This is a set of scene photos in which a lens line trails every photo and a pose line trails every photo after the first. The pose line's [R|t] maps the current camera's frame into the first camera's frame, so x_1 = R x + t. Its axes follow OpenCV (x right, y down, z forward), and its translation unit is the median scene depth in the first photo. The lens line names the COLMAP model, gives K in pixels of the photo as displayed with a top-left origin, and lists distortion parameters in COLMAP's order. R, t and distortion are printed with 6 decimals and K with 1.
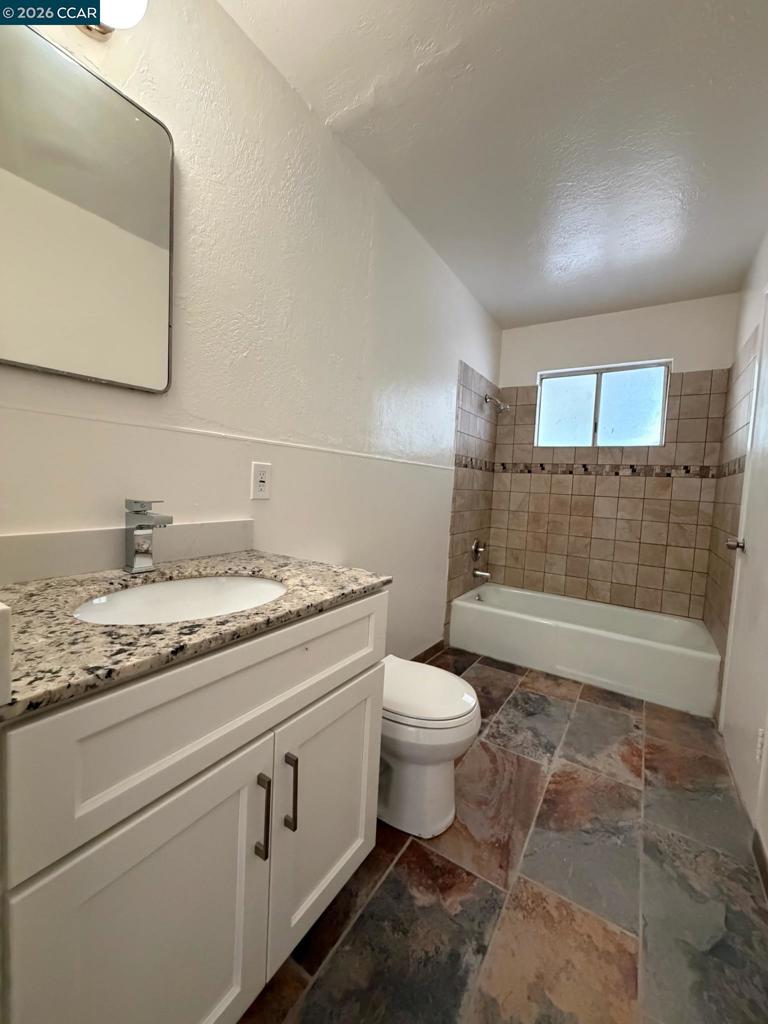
lens RADIAL K [[408.7, 0, 385.8], [0, 408.7, 509.4], [0, 0, 1]] dist [-0.000216, -0.000122]
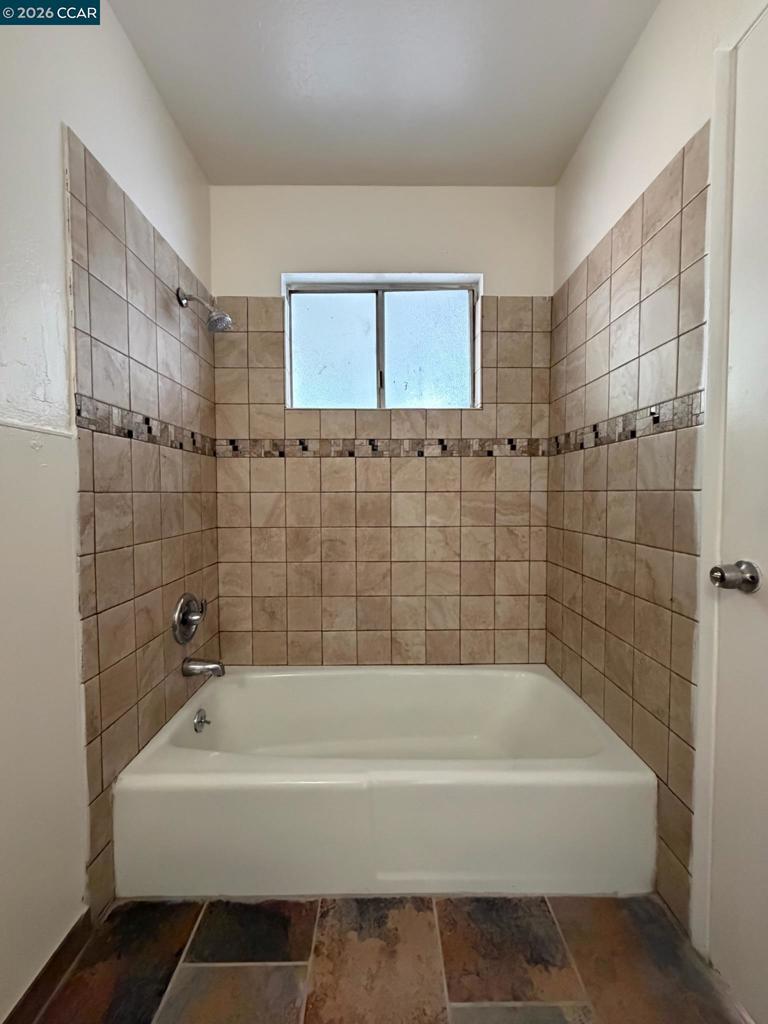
lens RADIAL K [[408.7, 0, 385.8], [0, 408.7, 509.4], [0, 0, 1]] dist [-0.000216, -0.000122]
pose [[0.833532, -0.073104, 0.547614, 0.175664], [0.078606, 0.996815, 0.013423, -0.015731], [-0.546851, 0.031857, 0.836624, 0.506624]]
